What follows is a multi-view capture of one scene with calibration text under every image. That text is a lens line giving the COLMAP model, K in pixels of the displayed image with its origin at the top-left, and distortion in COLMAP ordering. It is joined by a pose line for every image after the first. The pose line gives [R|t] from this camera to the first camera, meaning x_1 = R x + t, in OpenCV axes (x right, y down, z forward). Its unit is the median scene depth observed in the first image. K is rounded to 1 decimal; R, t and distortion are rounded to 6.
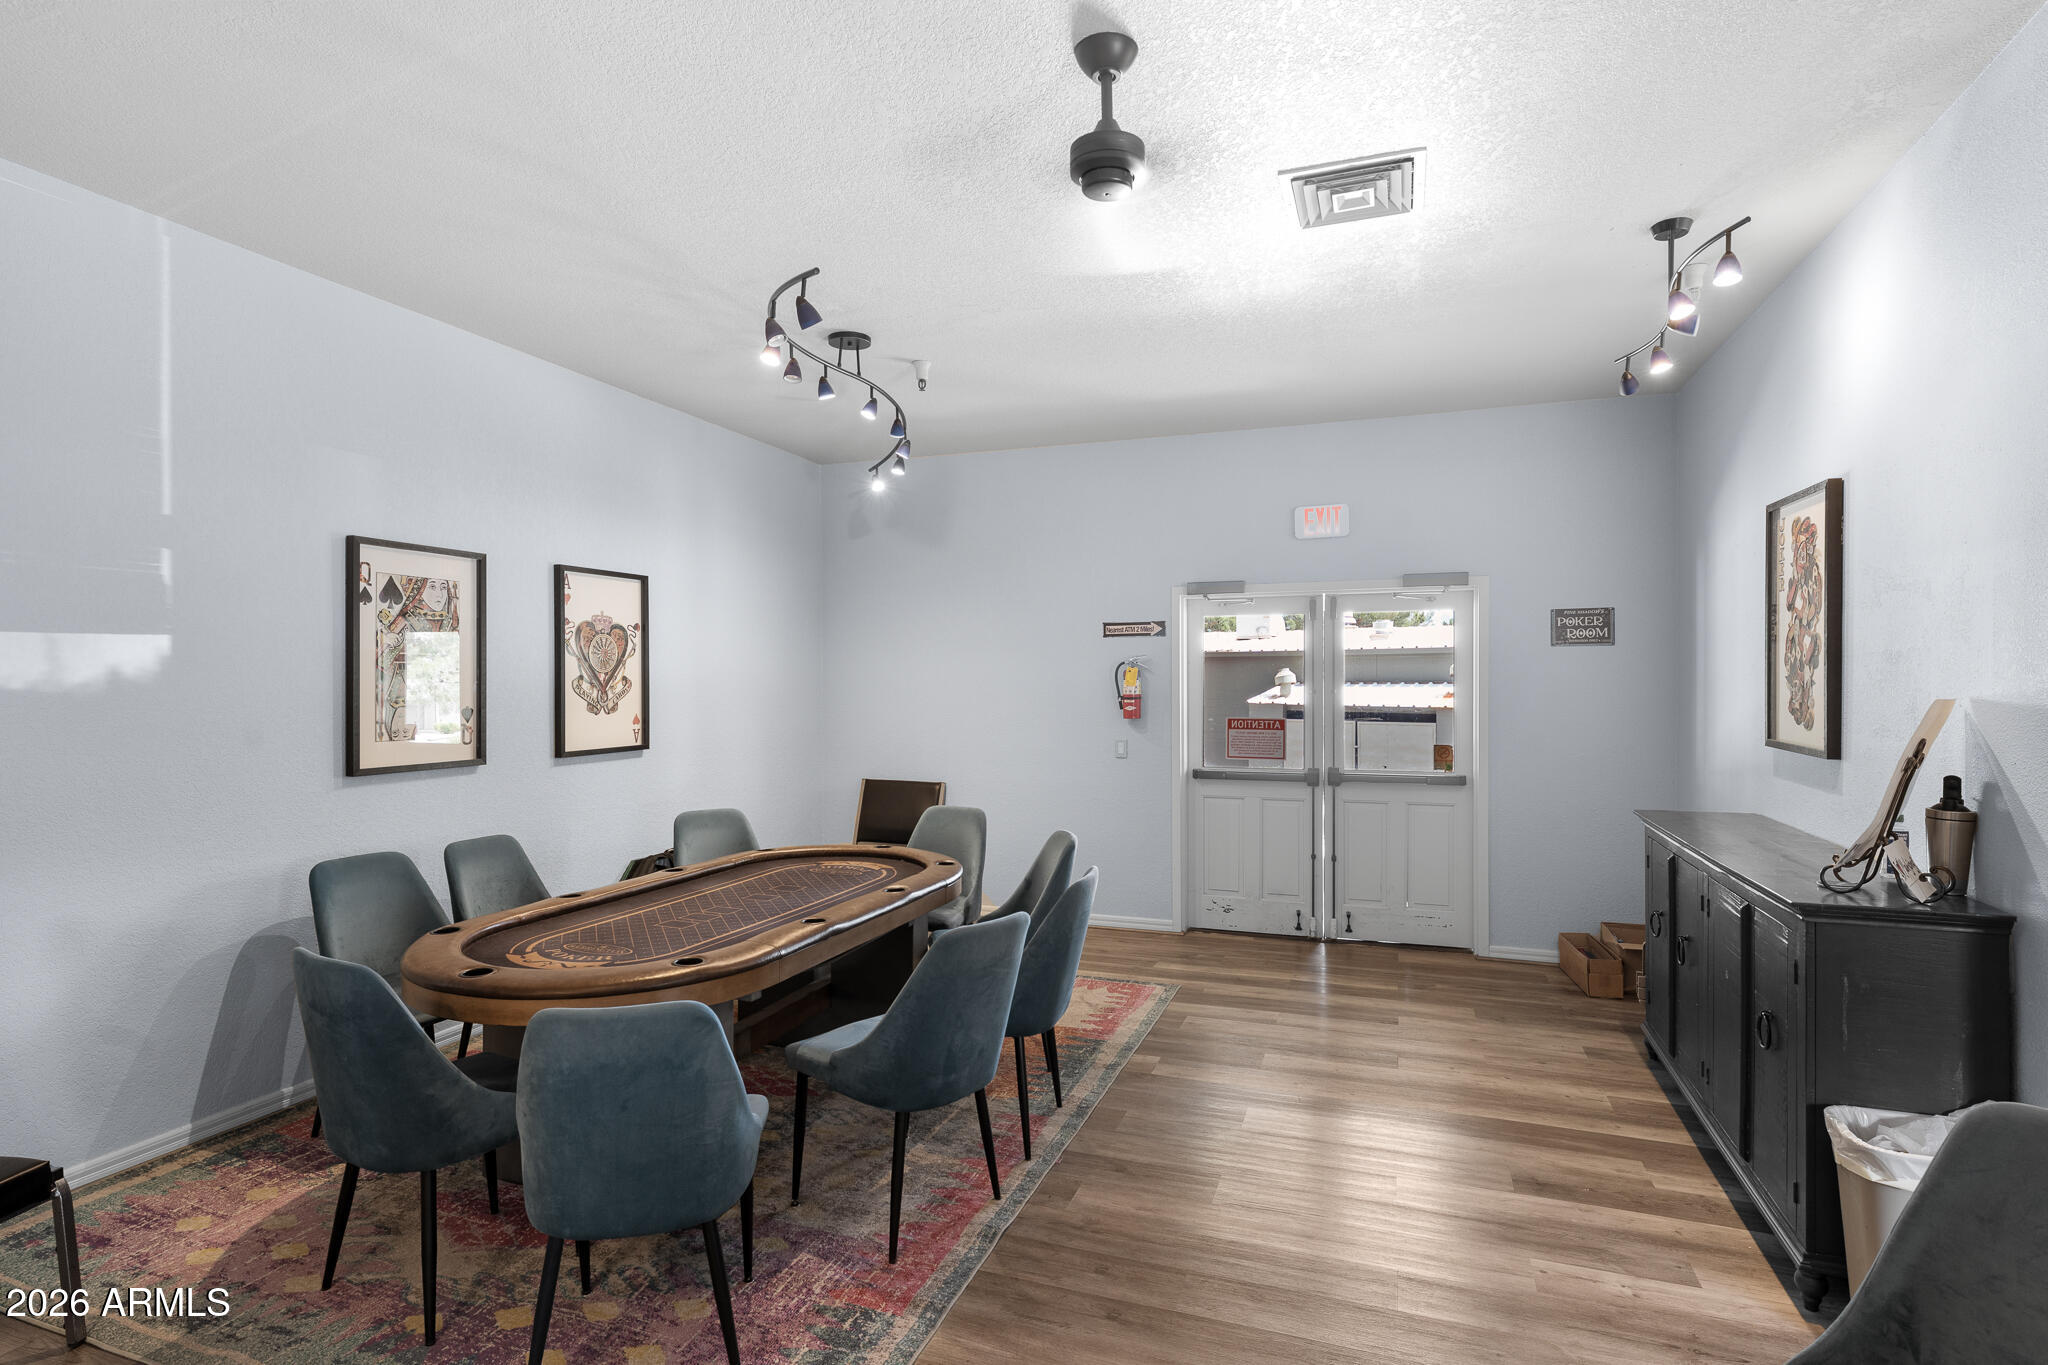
lens RADIAL K [[1004.6, 0, 1027.6], [0, 1004.6, 680.9], [0, 0, 1]] dist [0.002925, 0.000508]
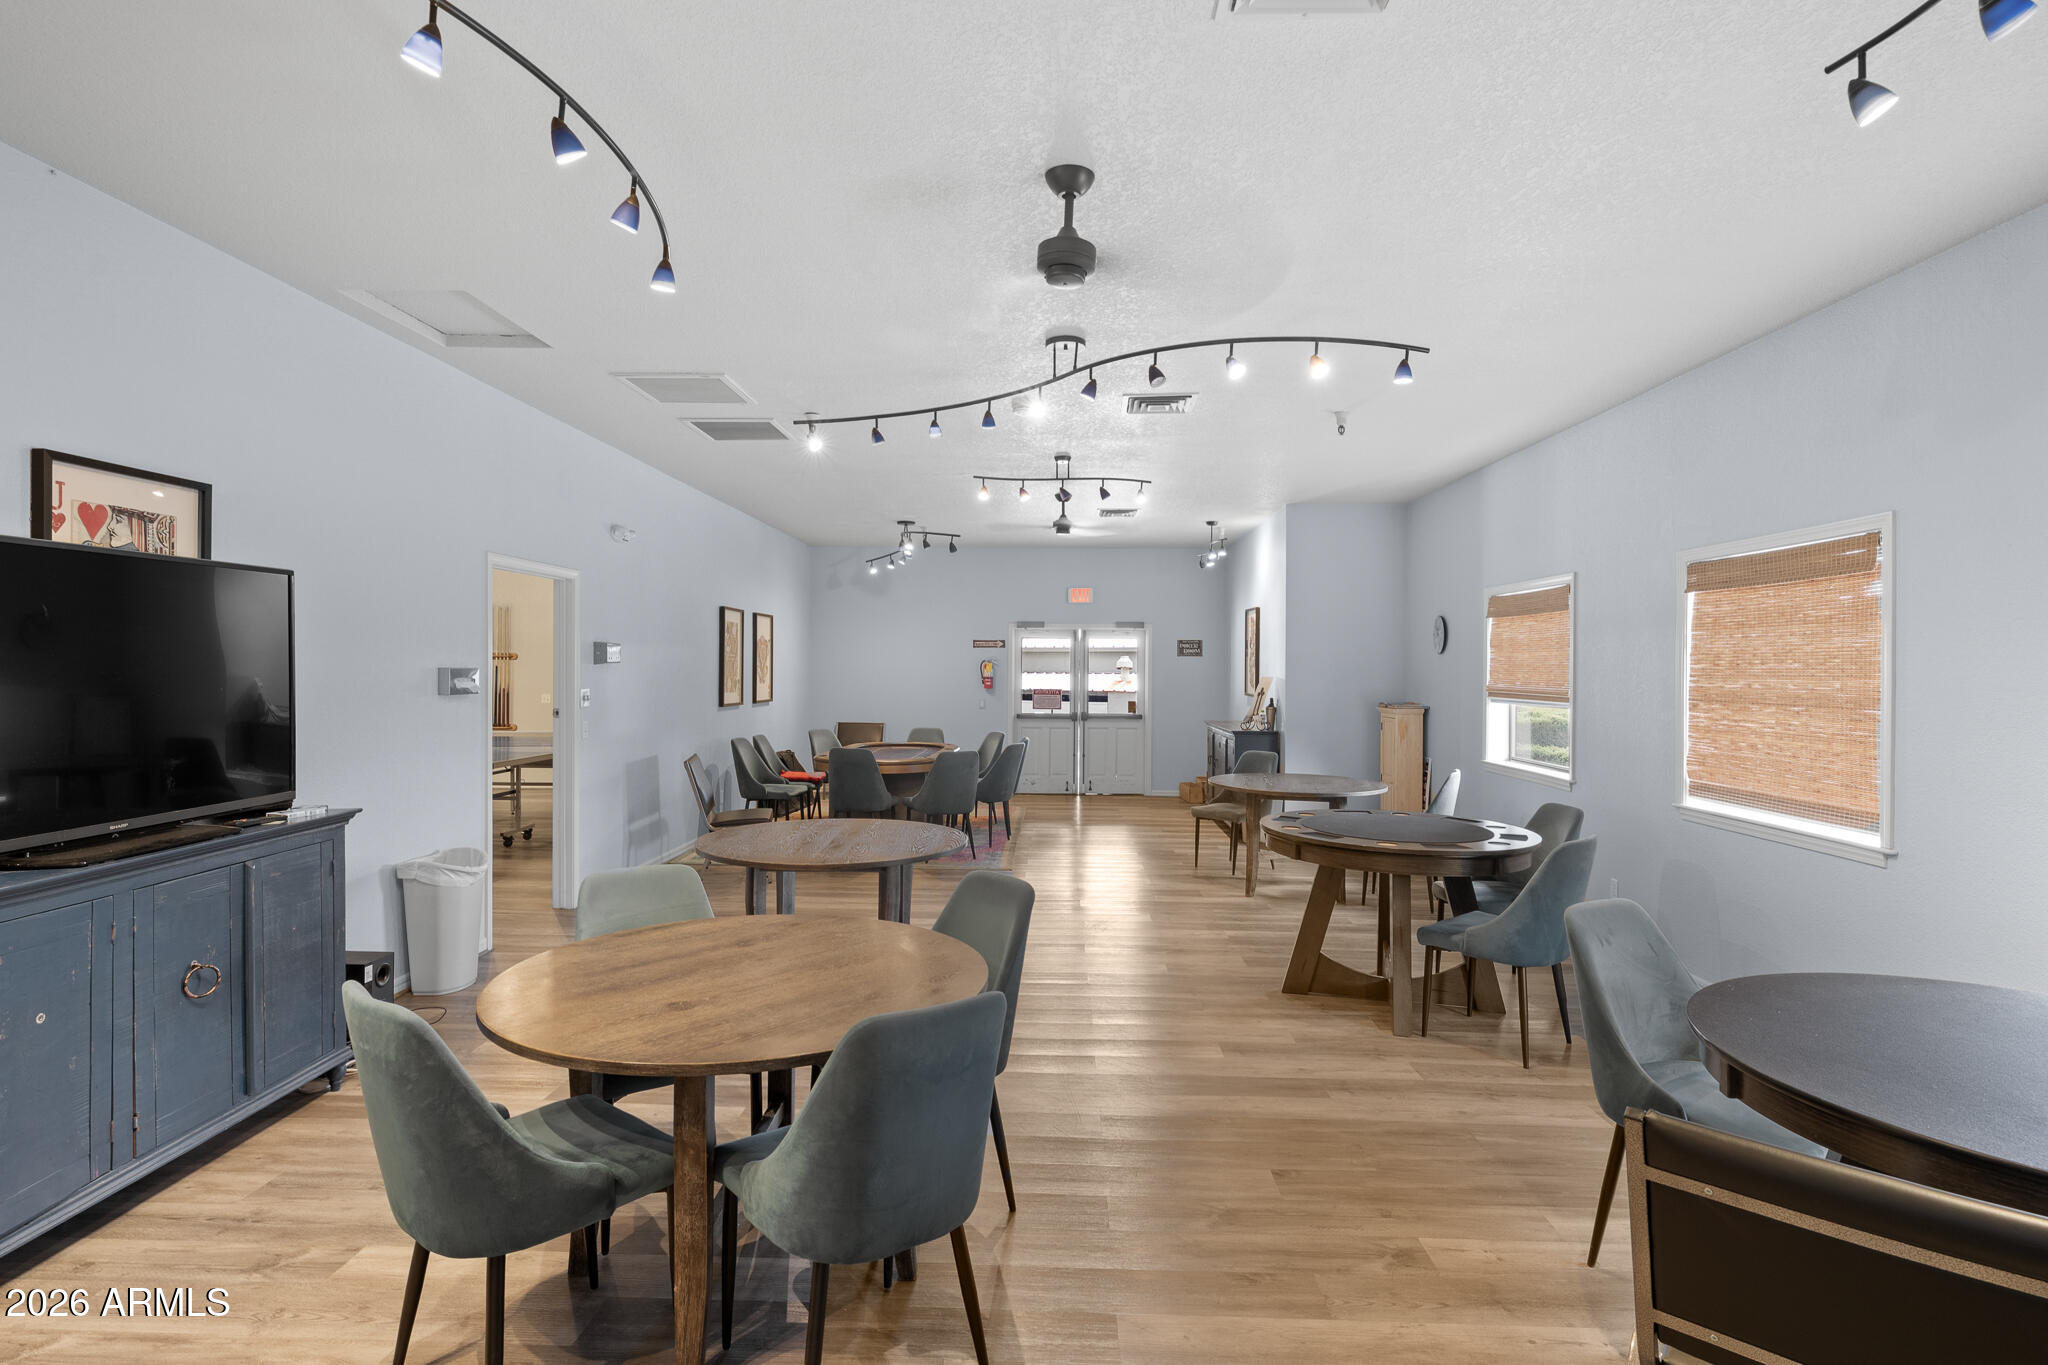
lens RADIAL K [[1004.6, 0, 1022.9], [0, 1004.6, 672.9], [0, 0, 1]] dist [0.002925, 0.000508]
pose [[0.951675, 0.005531, 0.307058, -0.472972], [-0.008350, 0.999934, 0.007866, -0.010598], [-0.306994, -0.010050, 0.951658, -0.978994]]
